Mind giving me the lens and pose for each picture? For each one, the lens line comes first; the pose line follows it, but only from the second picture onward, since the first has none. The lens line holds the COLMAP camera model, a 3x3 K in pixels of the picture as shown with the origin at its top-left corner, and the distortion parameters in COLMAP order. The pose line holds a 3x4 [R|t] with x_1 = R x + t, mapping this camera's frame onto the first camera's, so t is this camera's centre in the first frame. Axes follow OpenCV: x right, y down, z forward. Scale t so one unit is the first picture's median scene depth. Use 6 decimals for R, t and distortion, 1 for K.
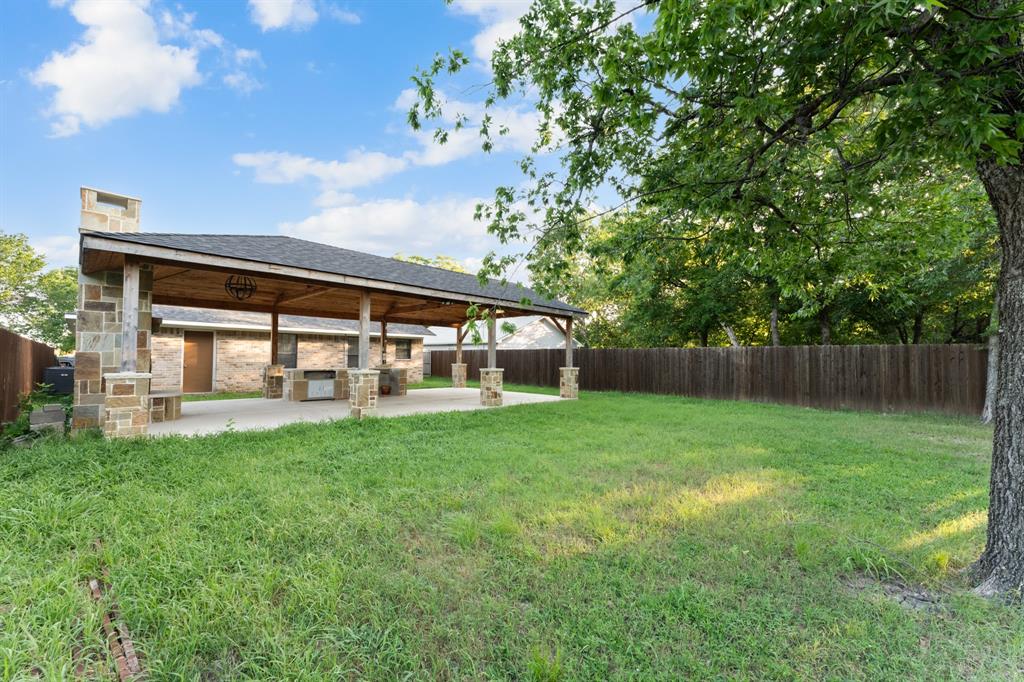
lens RADIAL K [[412.5, 0, 512.5], [0, 412.5, 344.5], [0, 0, 1]] dist [-0.001292, -0.000356]
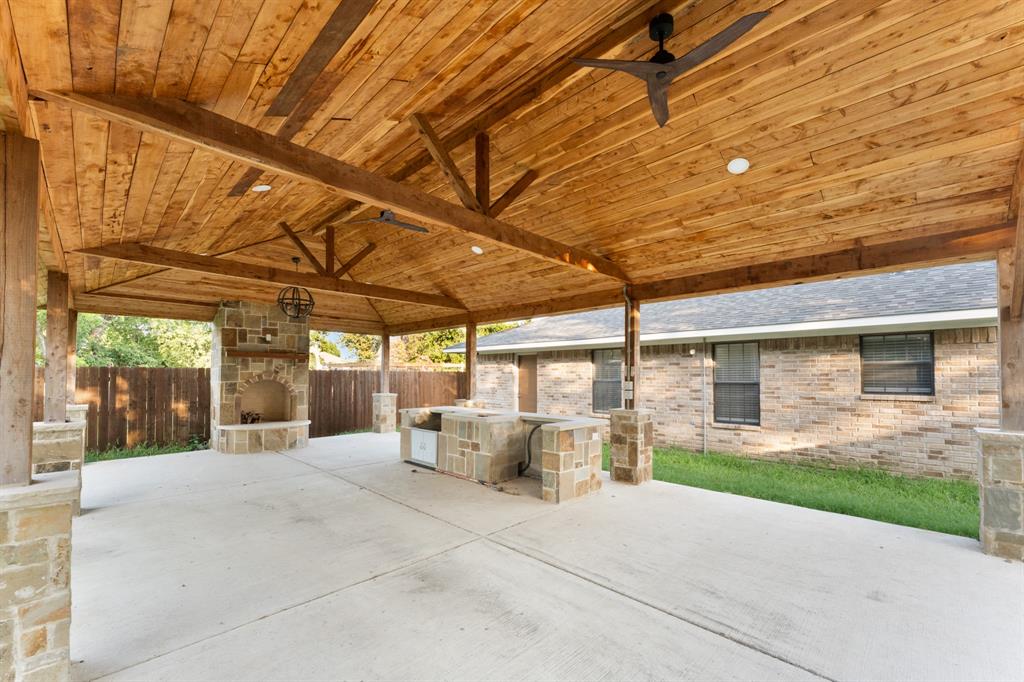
lens RADIAL K [[412.5, 0, 511.3], [0, 412.5, 370.6], [0, 0, 1]] dist [-0.001292, -0.000356]
pose [[-0.018753, -0.030755, -0.999351, 0.077830], [0.028075, 0.999116, -0.031274, 0.021114], [0.999430, -0.028643, -0.017873, 0.829930]]
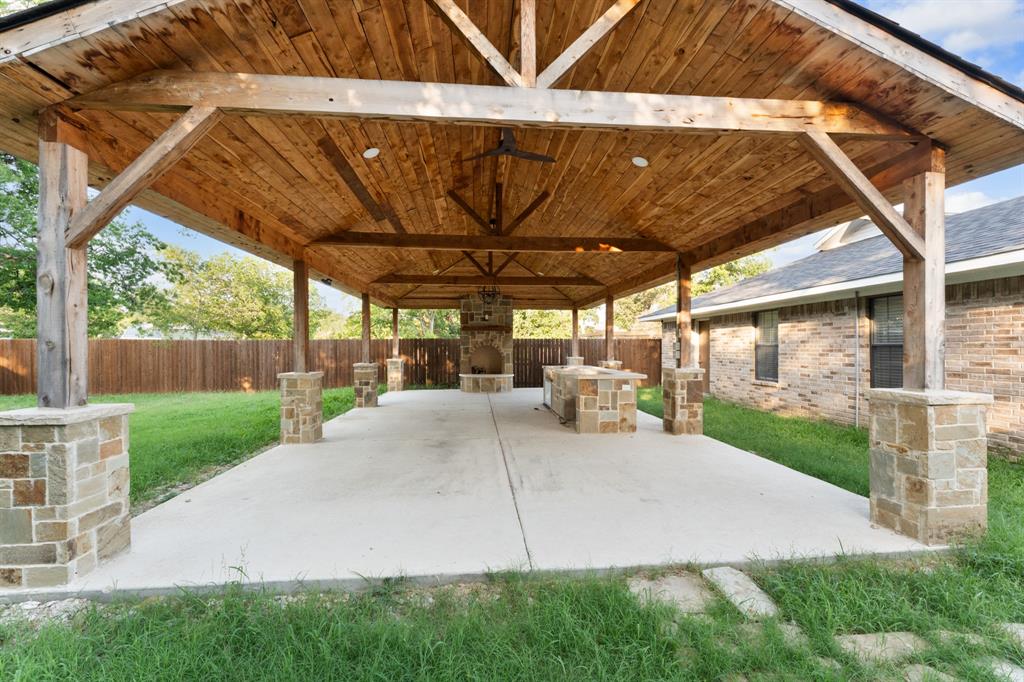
lens RADIAL K [[412.5, 0, 513.7], [0, 412.5, 346.4], [0, 0, 1]] dist [-0.001292, -0.000356]
pose [[-0.656888, -0.016704, -0.753803, 0.117314], [0.013830, 0.999319, -0.034197, 0.037217], [0.753862, -0.032888, -0.656210, 1.066847]]
